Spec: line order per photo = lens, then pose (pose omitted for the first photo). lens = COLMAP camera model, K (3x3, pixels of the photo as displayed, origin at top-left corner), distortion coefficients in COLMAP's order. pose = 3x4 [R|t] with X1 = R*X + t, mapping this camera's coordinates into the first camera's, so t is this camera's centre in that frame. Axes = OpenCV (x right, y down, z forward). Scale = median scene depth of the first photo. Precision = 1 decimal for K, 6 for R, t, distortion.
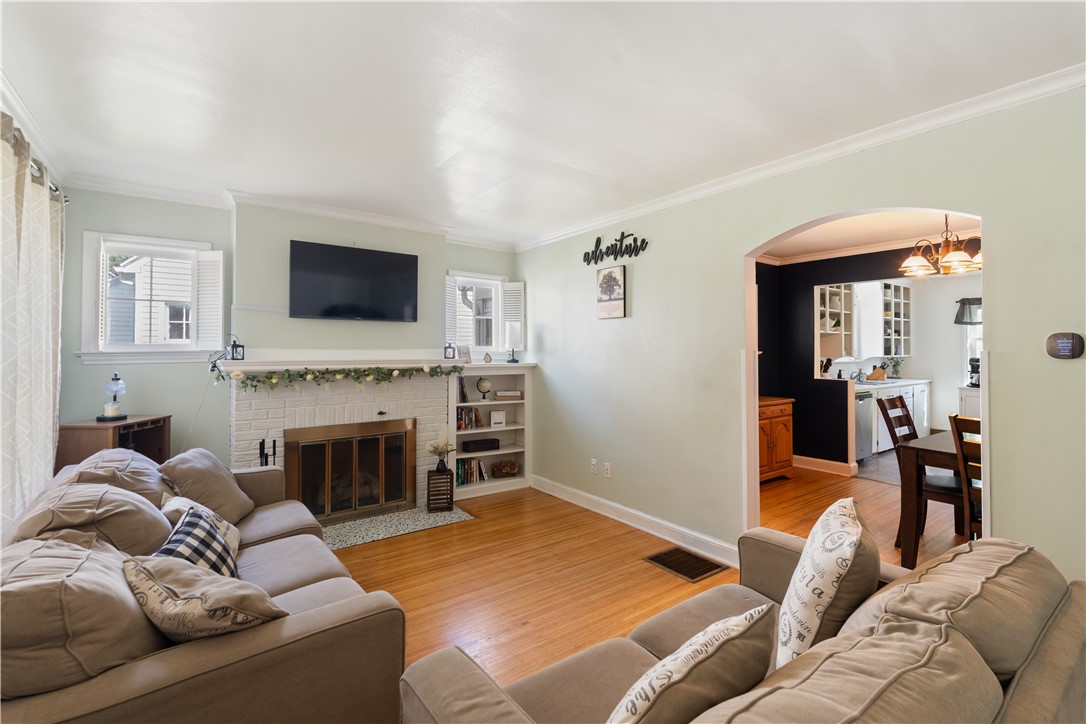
lens RADIAL K [[487.8, 0, 542.1], [0, 487.8, 345.0], [0, 0, 1]] dist [-0.002544, 0.000043]
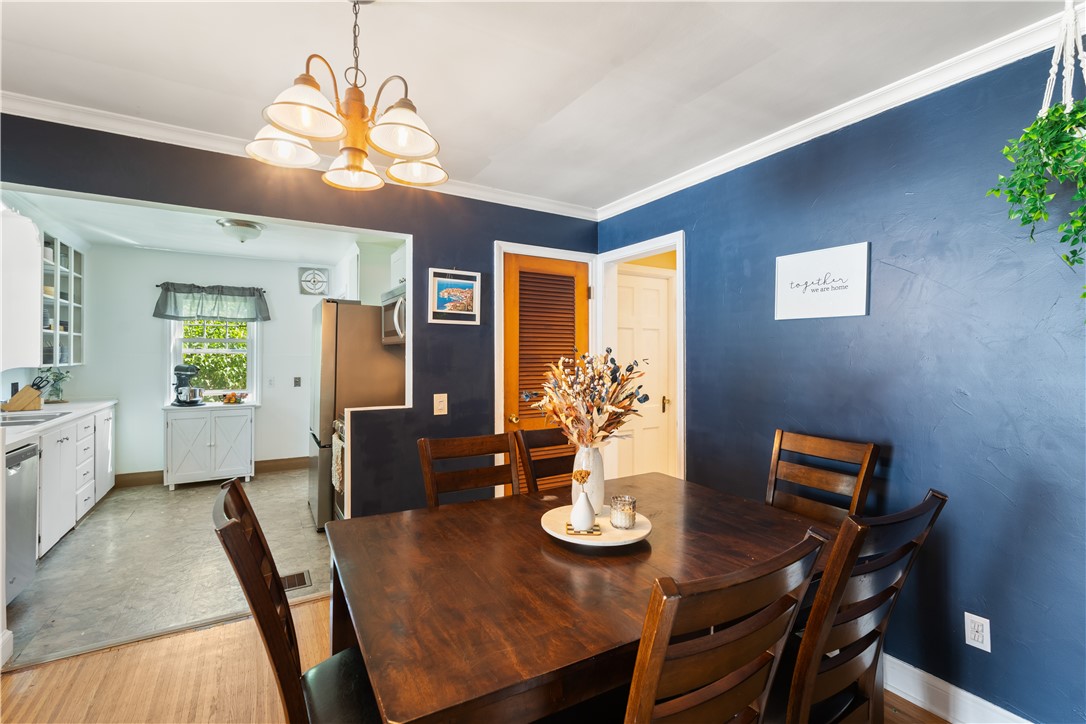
lens RADIAL K [[482.0, 0, 542.3], [0, 482.0, 351.0], [0, 0, 1]] dist [-0.001953, -0.000182]
pose [[0.089109, 0.008258, 0.995988, 0.323686], [-0.009358, 0.999928, -0.007453, 0.007627], [-0.995978, -0.008656, 0.089179, 0.593415]]
